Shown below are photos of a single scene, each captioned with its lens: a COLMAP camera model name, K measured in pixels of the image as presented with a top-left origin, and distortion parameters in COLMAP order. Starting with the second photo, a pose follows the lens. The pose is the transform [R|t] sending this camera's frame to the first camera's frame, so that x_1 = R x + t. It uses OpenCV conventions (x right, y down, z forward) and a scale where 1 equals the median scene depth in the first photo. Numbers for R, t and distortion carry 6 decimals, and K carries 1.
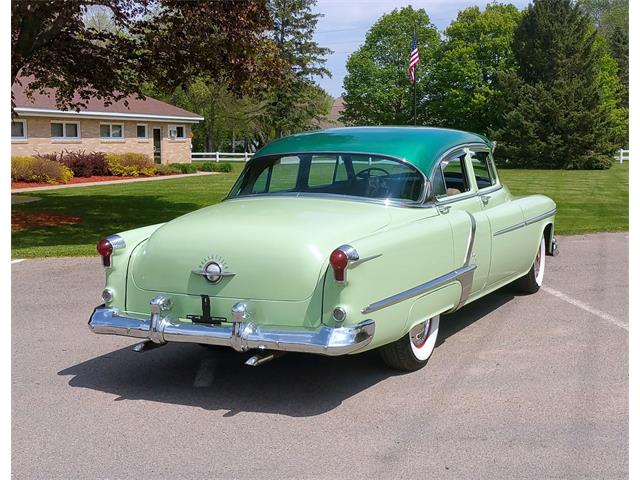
lens RADIAL K [[1002.9, 0, 333.1], [0, 1002.9, 219.4], [0, 0, 1]] dist [0.110255, -0.000736]
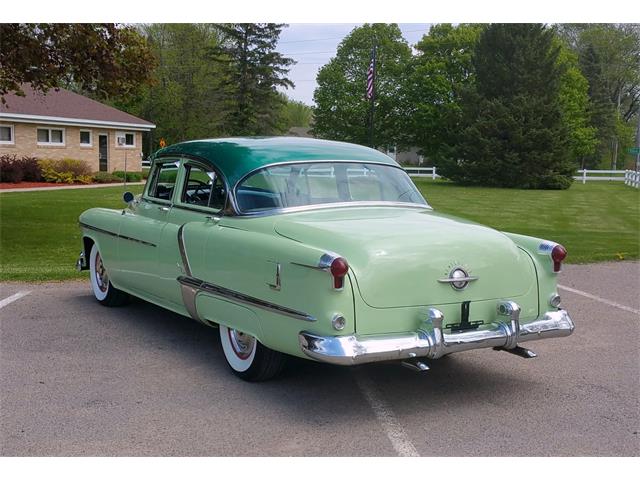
lens RADIAL K [[934.3, 0, 317.7], [0, 934.3, 256.6], [0, 0, 1]] dist [0.124261, -0.058968]
pose [[0.999328, 0.028827, -0.022643, 0.054301], [-0.028112, 0.999115, 0.031275, -0.006353], [0.023525, -0.030618, 0.999254, 0.082272]]
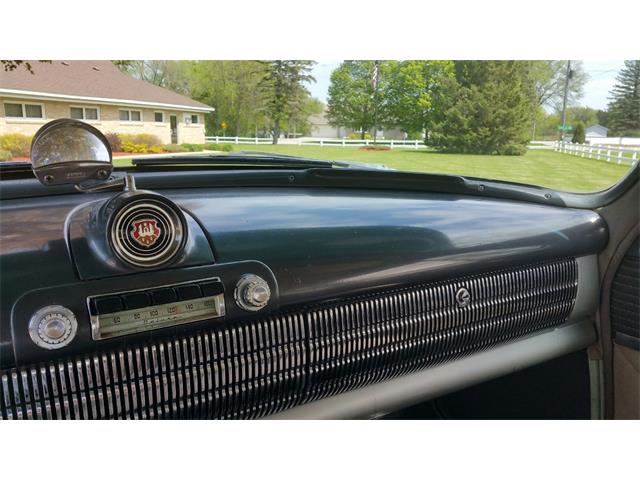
lens RADIAL K [[534.8, 0, 320.0], [0, 534.8, 240.0], [0, 0, 1]] dist [0.047650, -0.007039]
pose [[0.999434, 0.025353, -0.022104, 0.028917], [-0.022683, 0.993261, 0.113656, -0.014287], [0.024837, -0.113090, 0.993274, 0.290431]]
